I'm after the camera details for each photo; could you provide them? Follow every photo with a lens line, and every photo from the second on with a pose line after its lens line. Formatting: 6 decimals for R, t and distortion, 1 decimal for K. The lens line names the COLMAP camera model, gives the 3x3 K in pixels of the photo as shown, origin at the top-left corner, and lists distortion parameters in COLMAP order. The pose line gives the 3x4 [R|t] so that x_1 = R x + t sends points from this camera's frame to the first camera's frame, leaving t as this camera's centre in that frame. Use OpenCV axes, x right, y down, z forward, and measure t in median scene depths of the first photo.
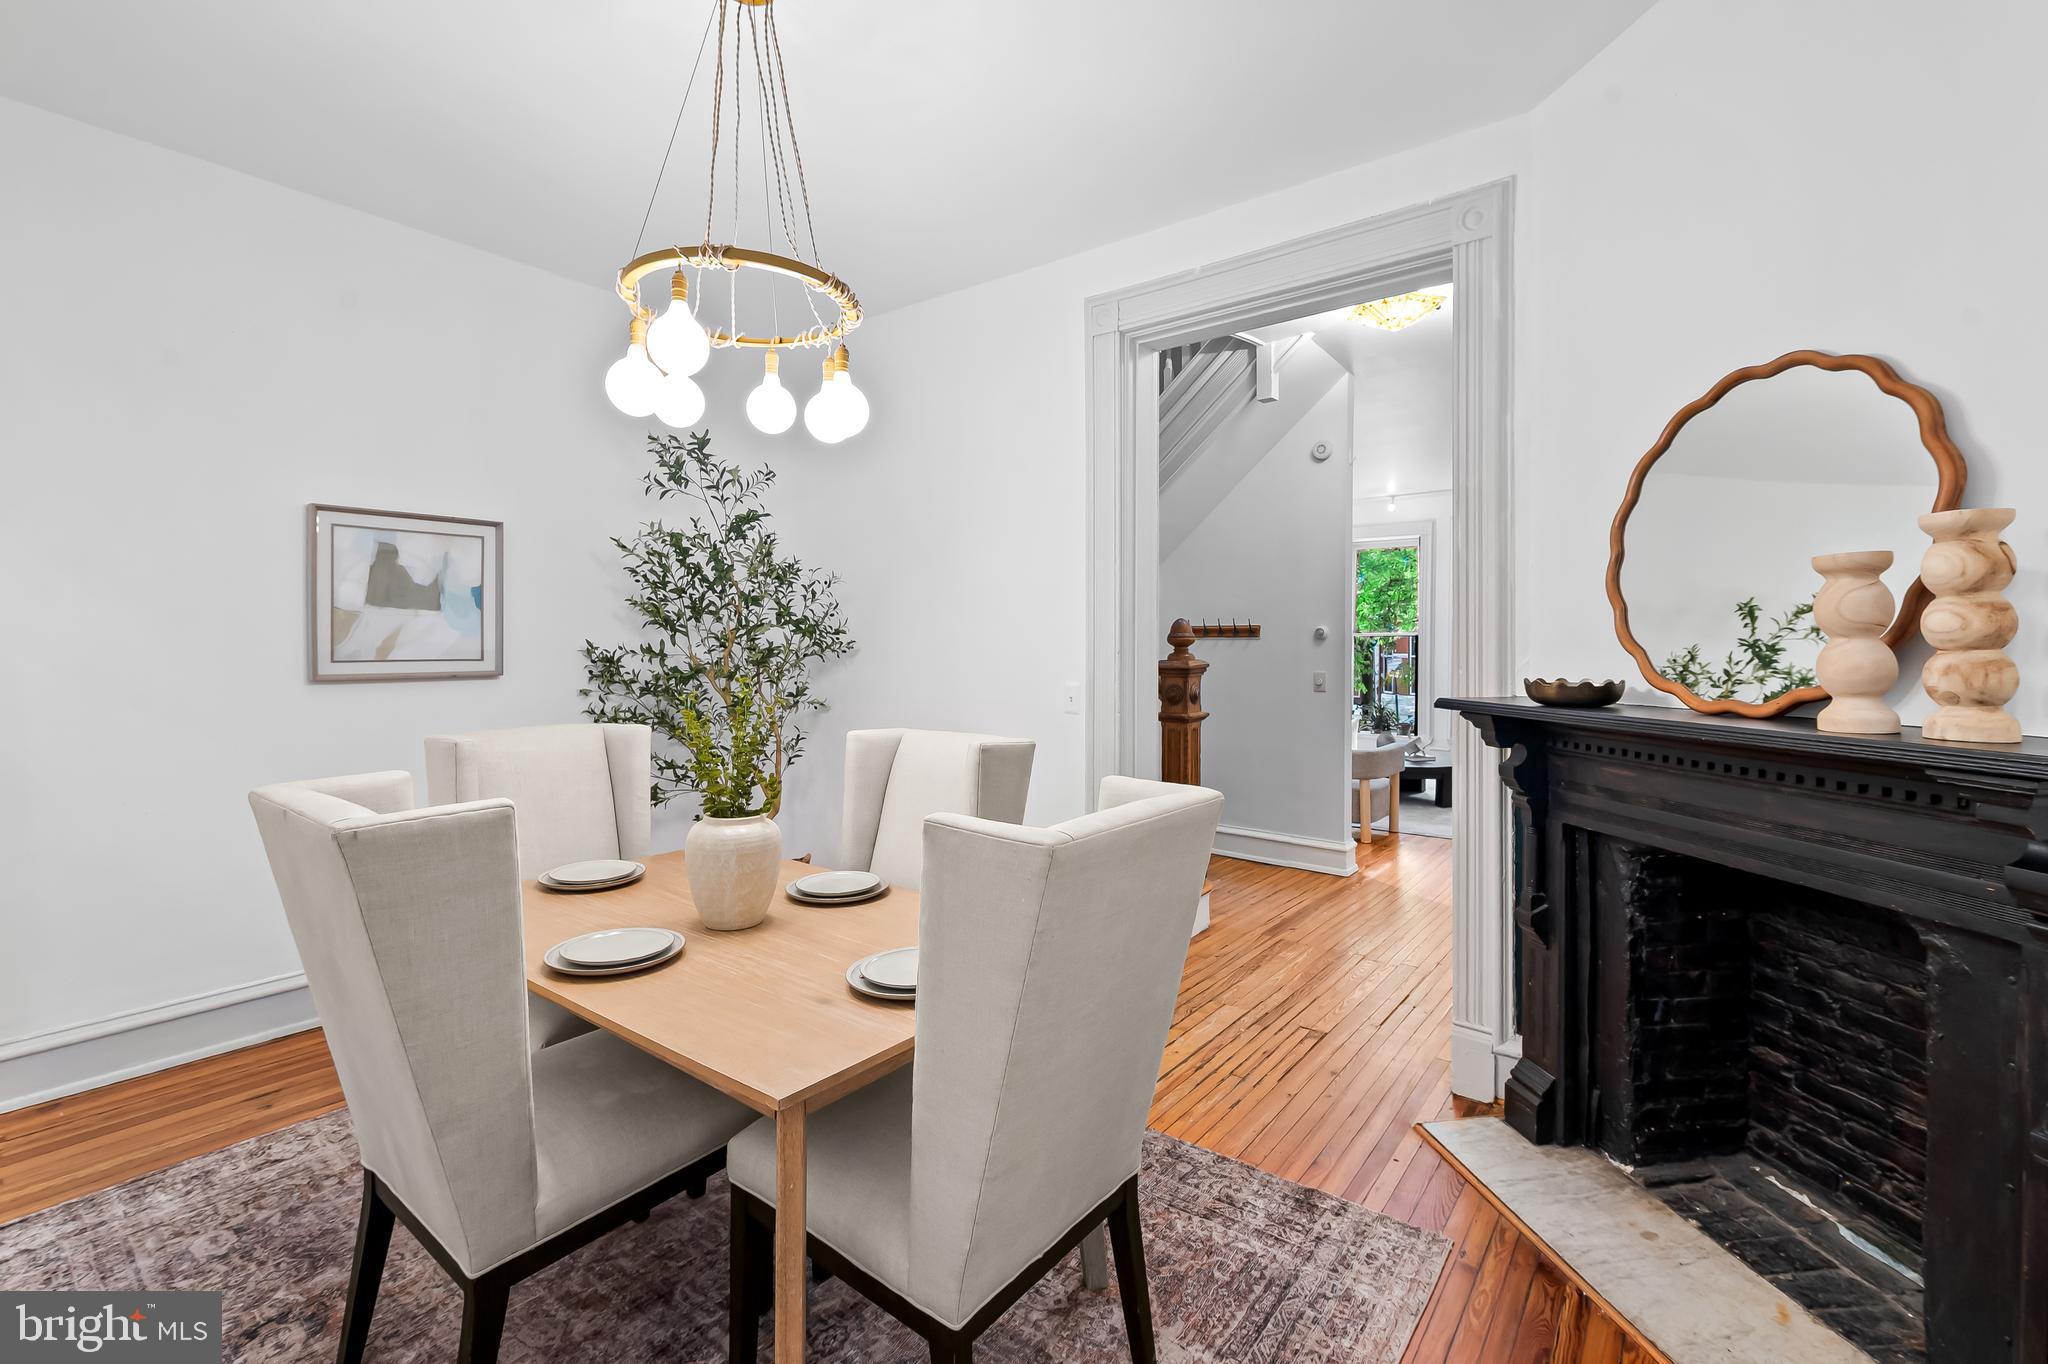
lens RADIAL K [[903.9, 0, 1040.7], [0, 903.9, 653.3], [0, 0, 1]] dist [0.000118, -0.000114]
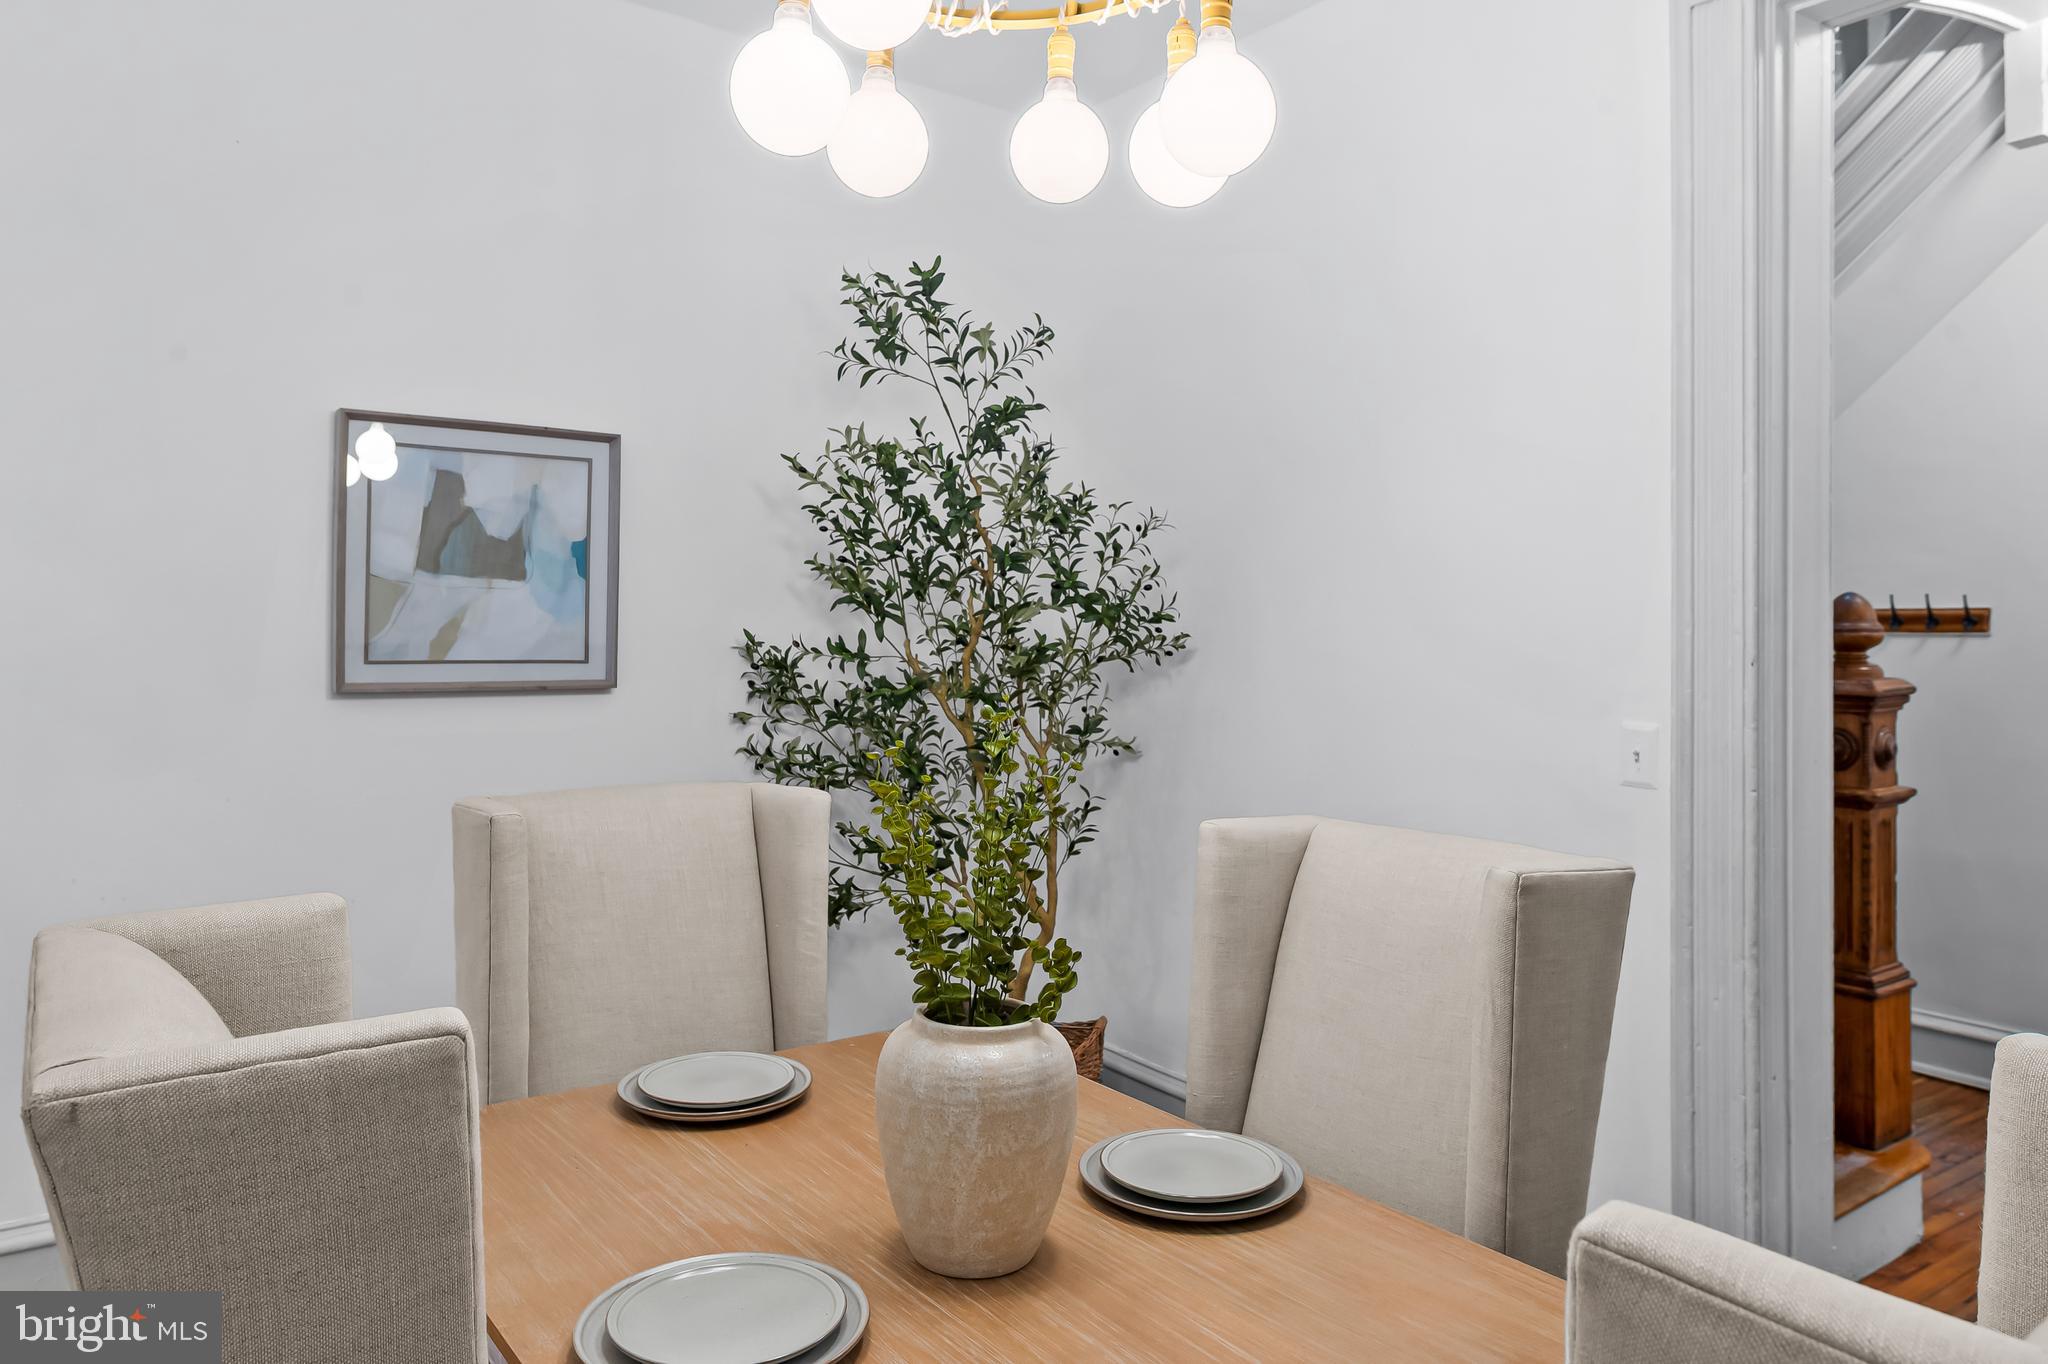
lens RADIAL K [[1417.3, 0, 1031.8], [0, 1417.3, 648.4], [0, 0, 1]] dist [0.008876, -0.000562]
pose [[0.958174, 0.009130, -0.286042, -0.054410], [-0.010428, 0.999941, -0.003017, -0.001748], [0.285998, 0.005874, 0.958212, 0.159425]]
